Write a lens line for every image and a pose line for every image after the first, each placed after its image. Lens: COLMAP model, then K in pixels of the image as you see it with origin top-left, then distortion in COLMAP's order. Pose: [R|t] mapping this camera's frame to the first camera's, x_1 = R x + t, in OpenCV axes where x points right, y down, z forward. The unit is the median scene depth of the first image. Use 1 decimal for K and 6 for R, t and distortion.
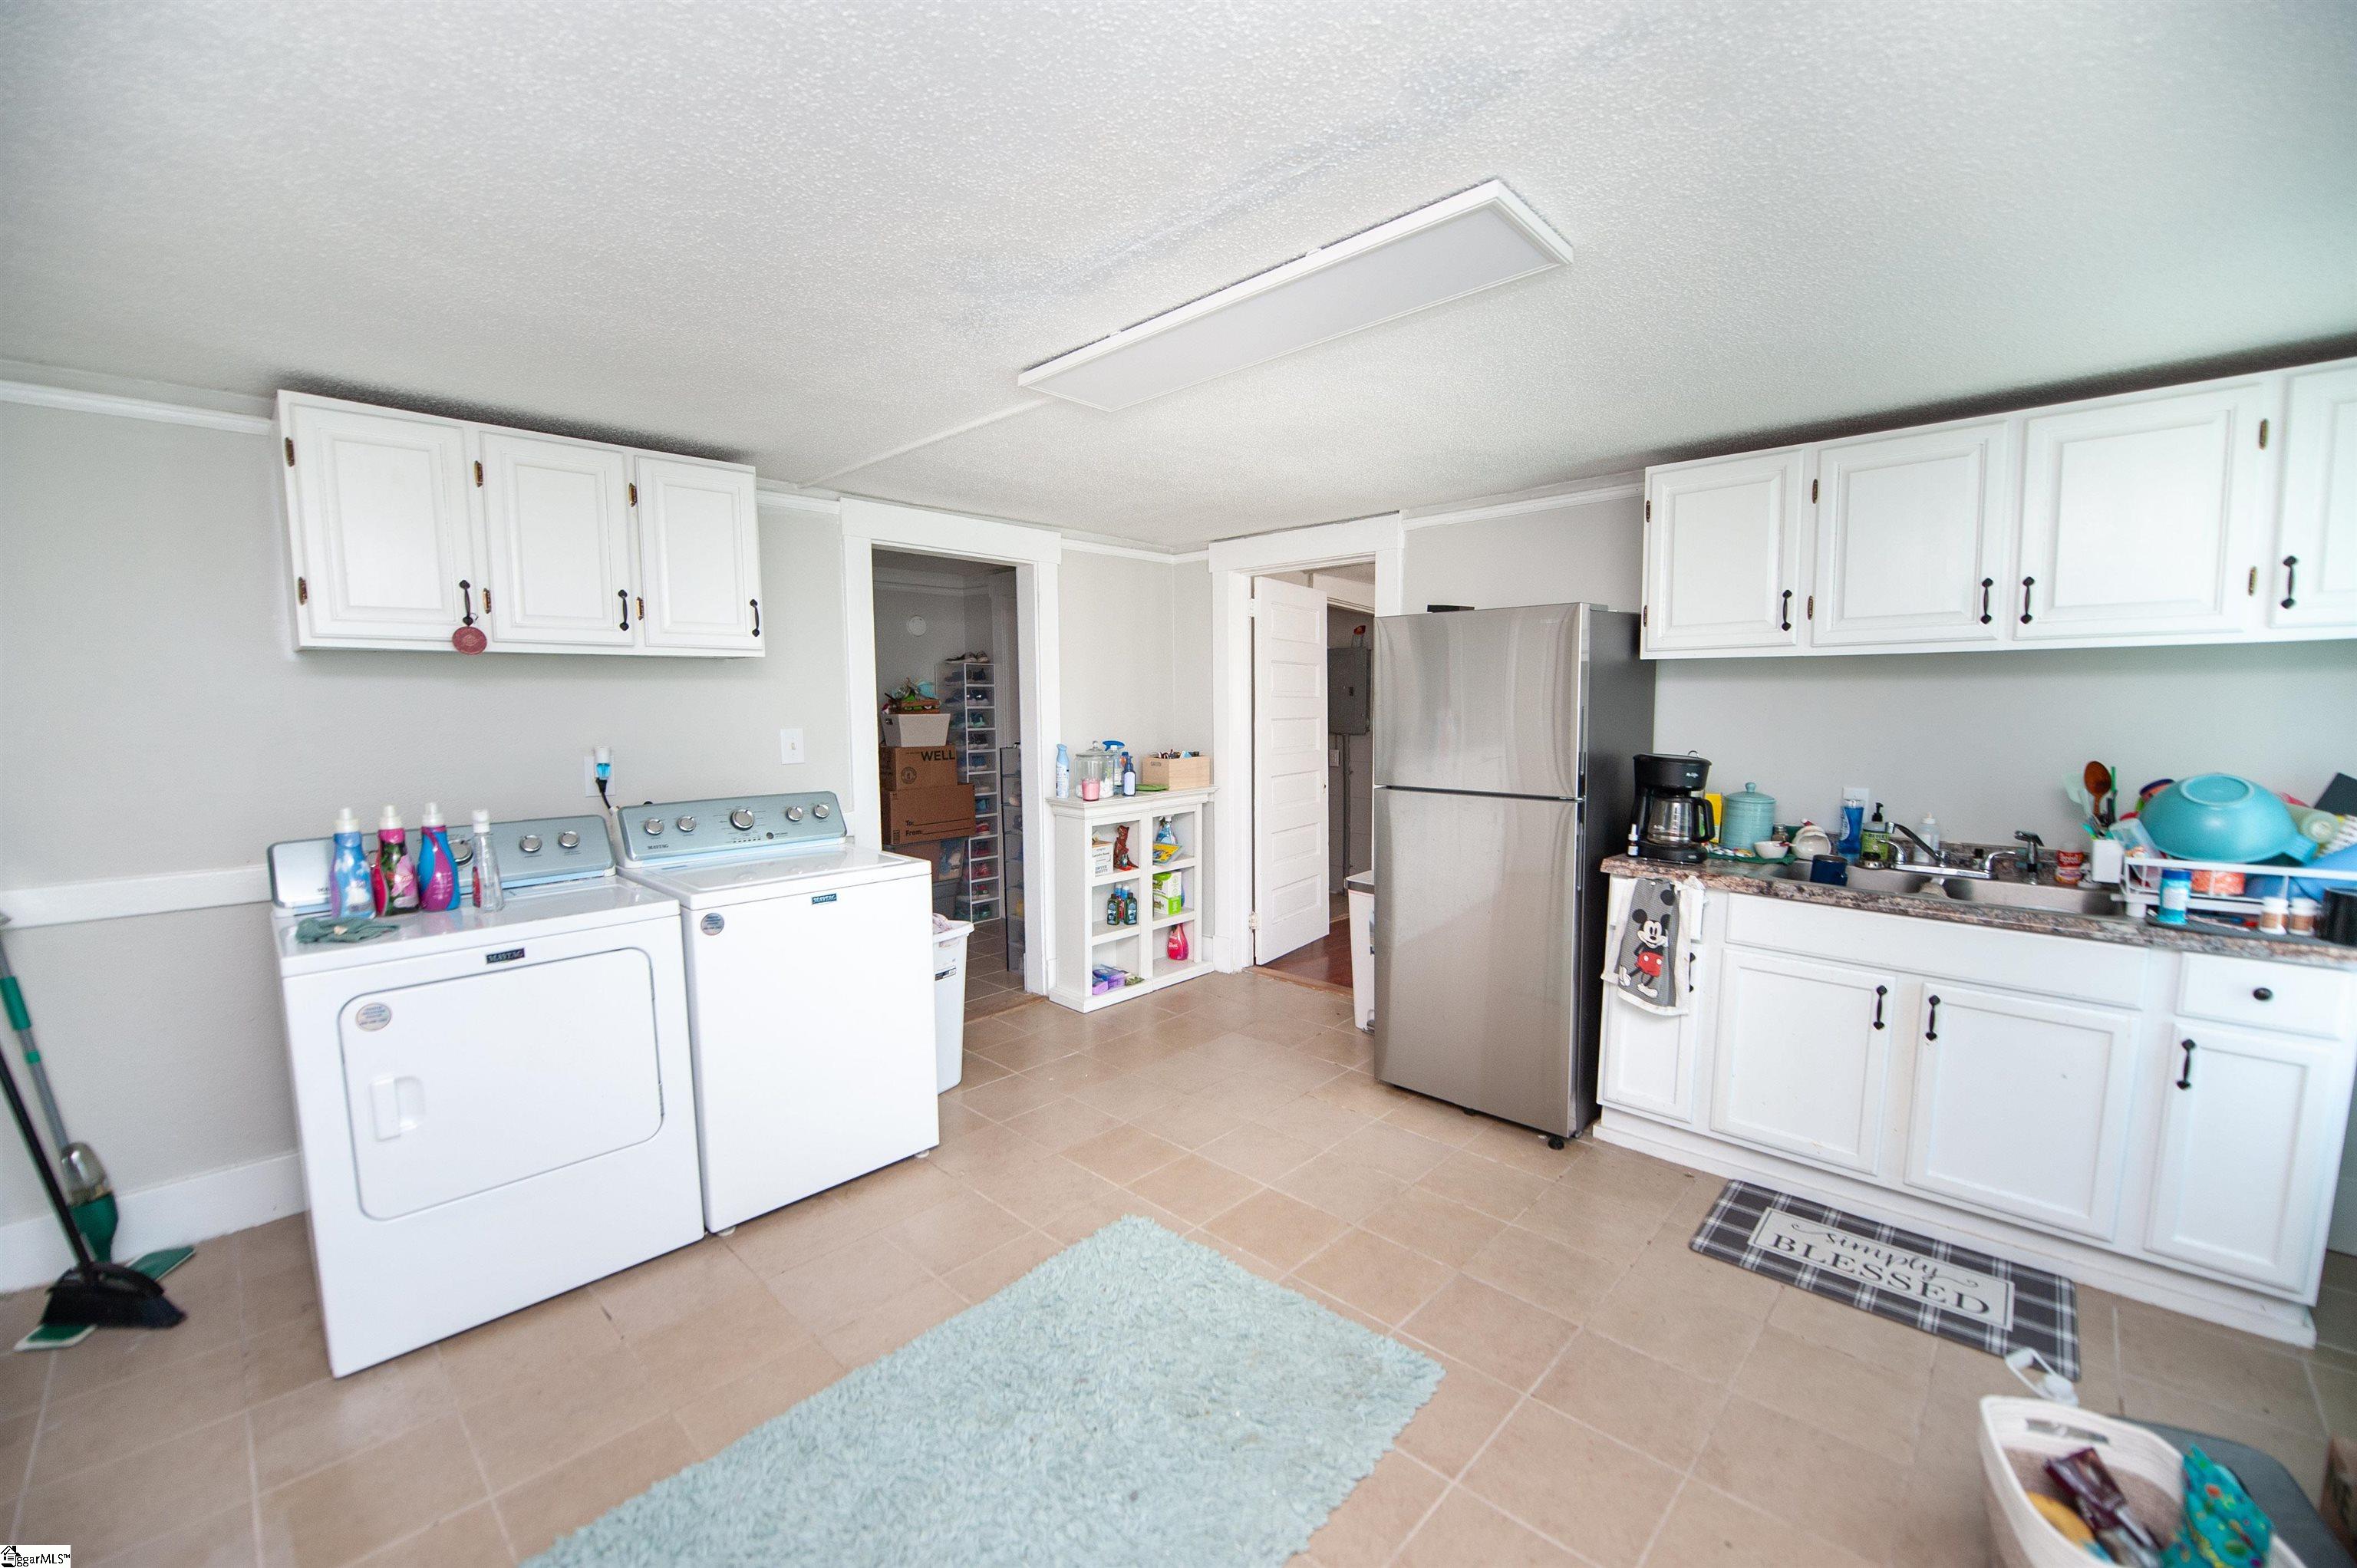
lens RADIAL K [[940.6, 0, 1173.5], [0, 940.6, 796.2], [0, 0, 1]] dist [-0.012283, -0.003136]
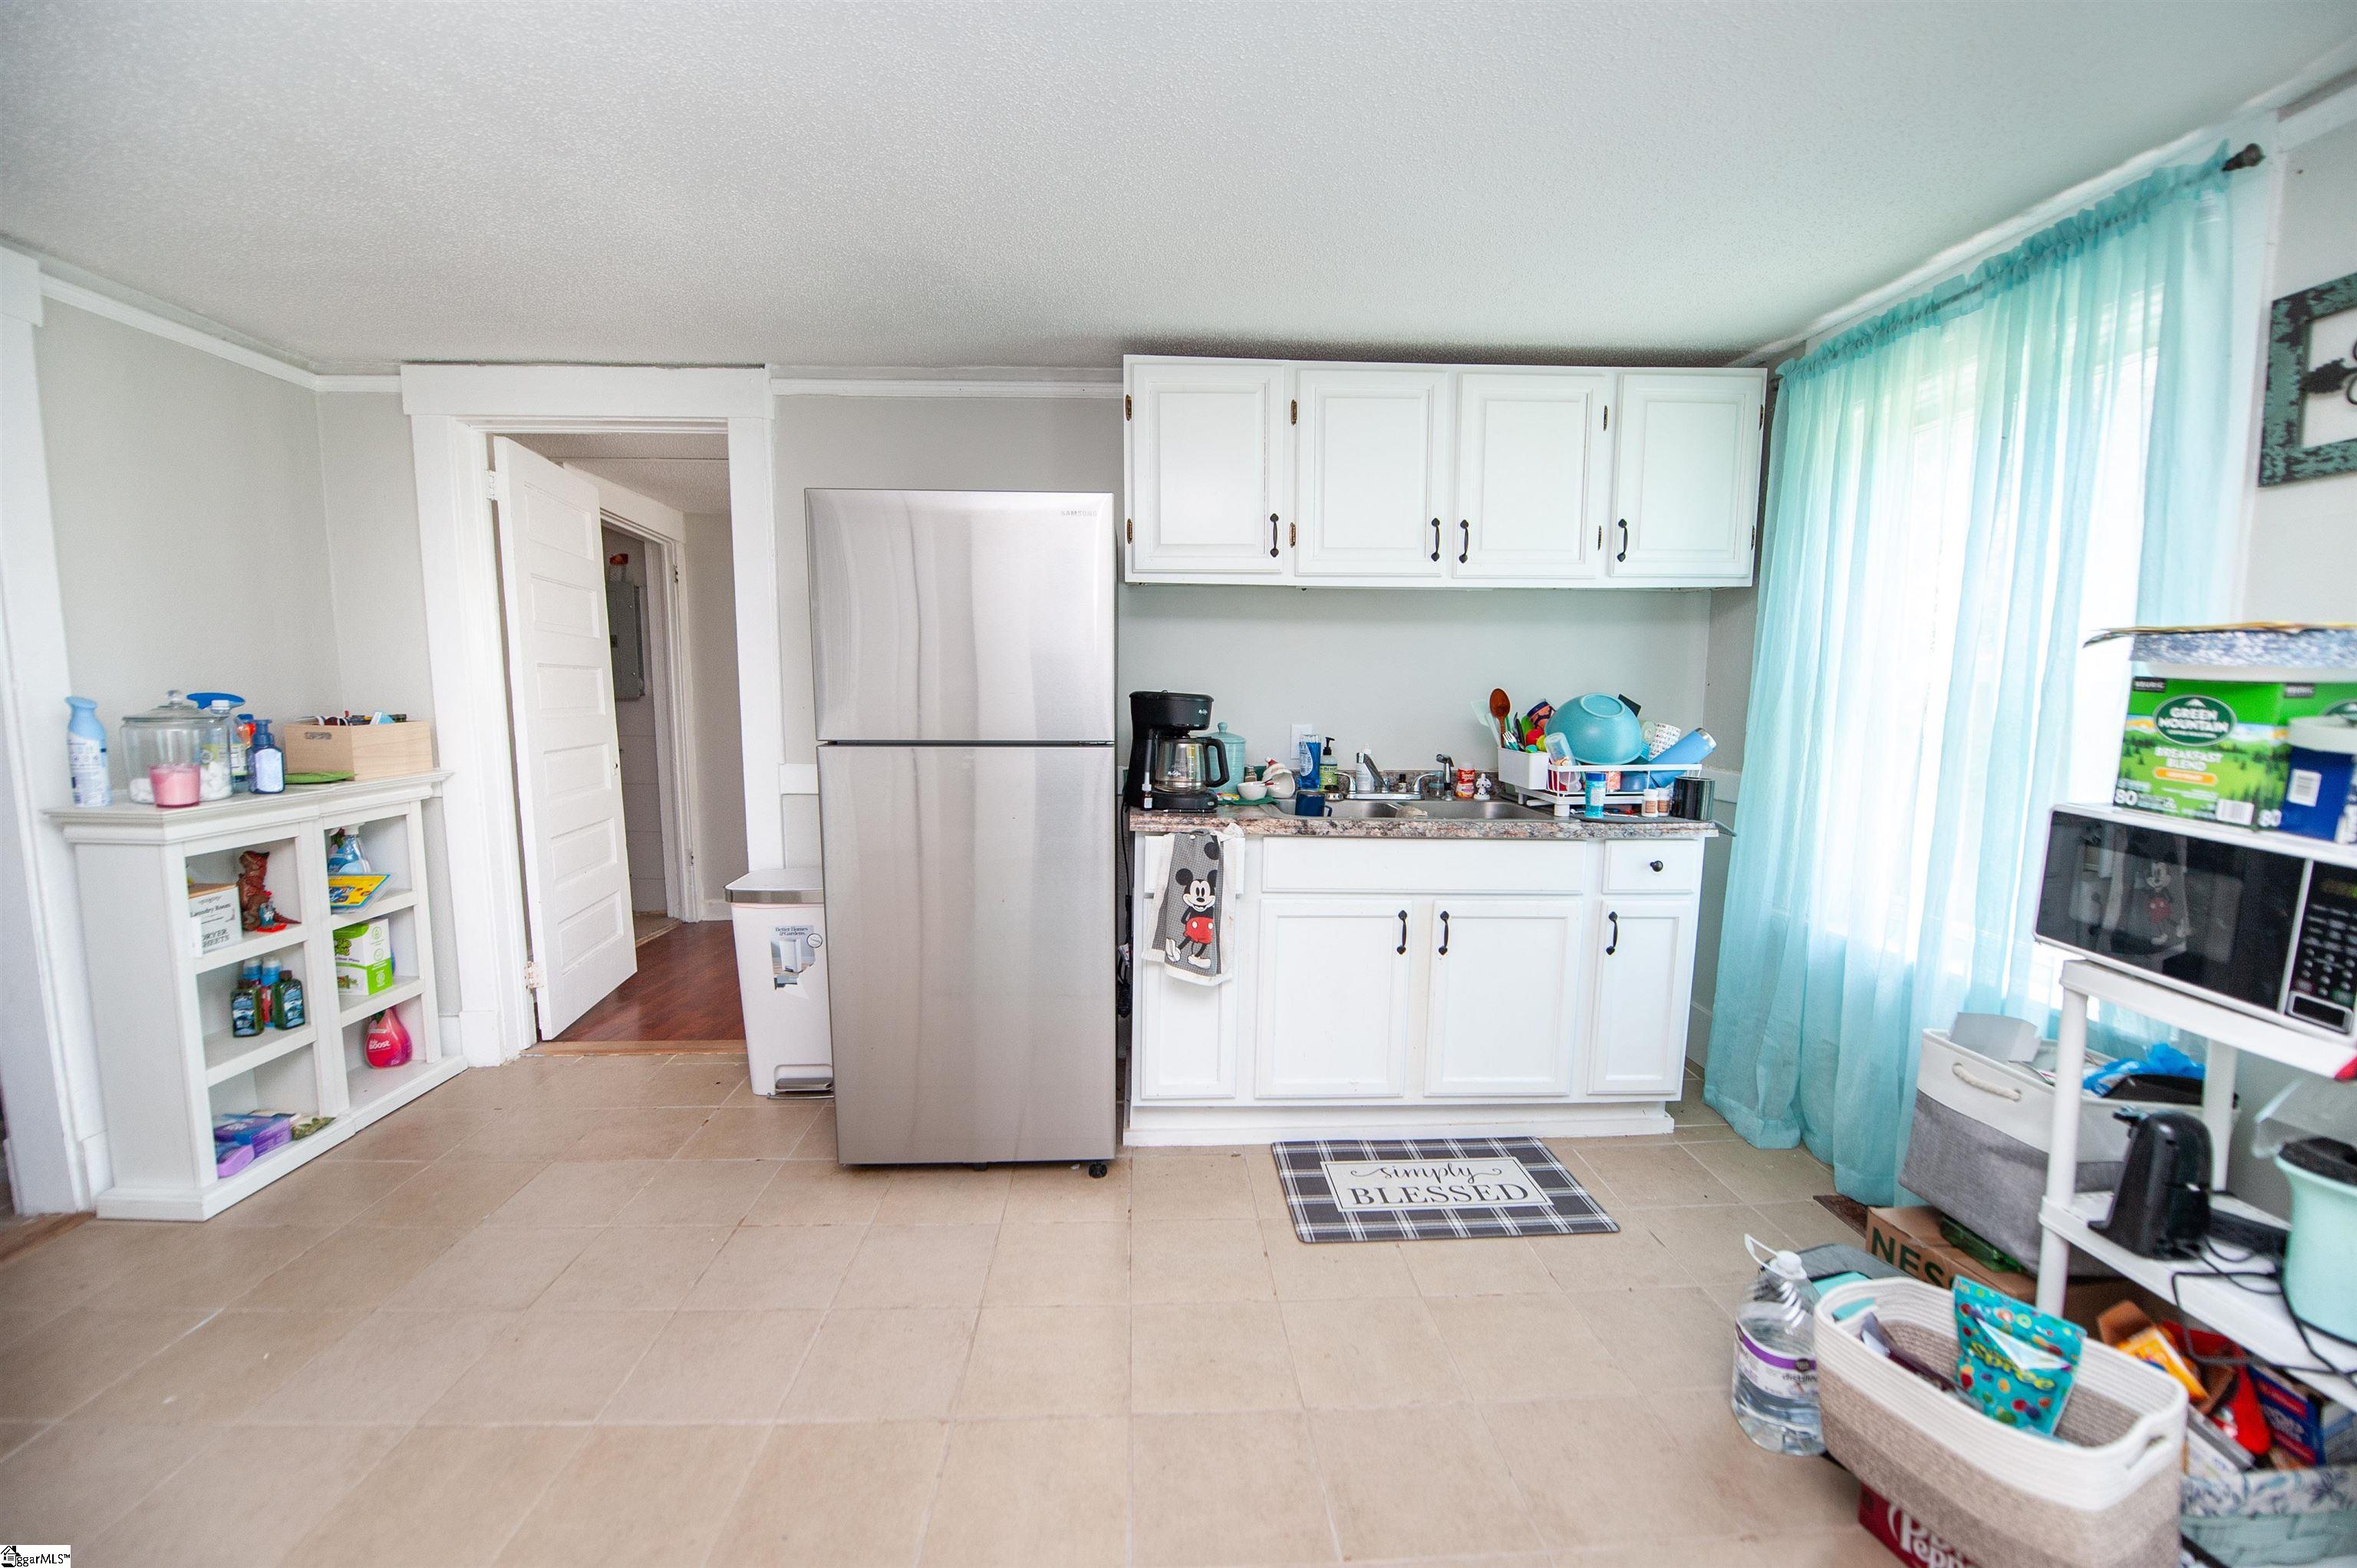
lens RADIAL K [[940.6, 0, 1173.5], [0, 940.6, 796.2], [0, 0, 1]] dist [-0.012283, -0.003136]
pose [[0.687294, -0.073101, 0.722692, -0.114215], [0.063201, 0.997168, 0.040759, 0.018360], [-0.723625, 0.017661, 0.689968, 0.391043]]
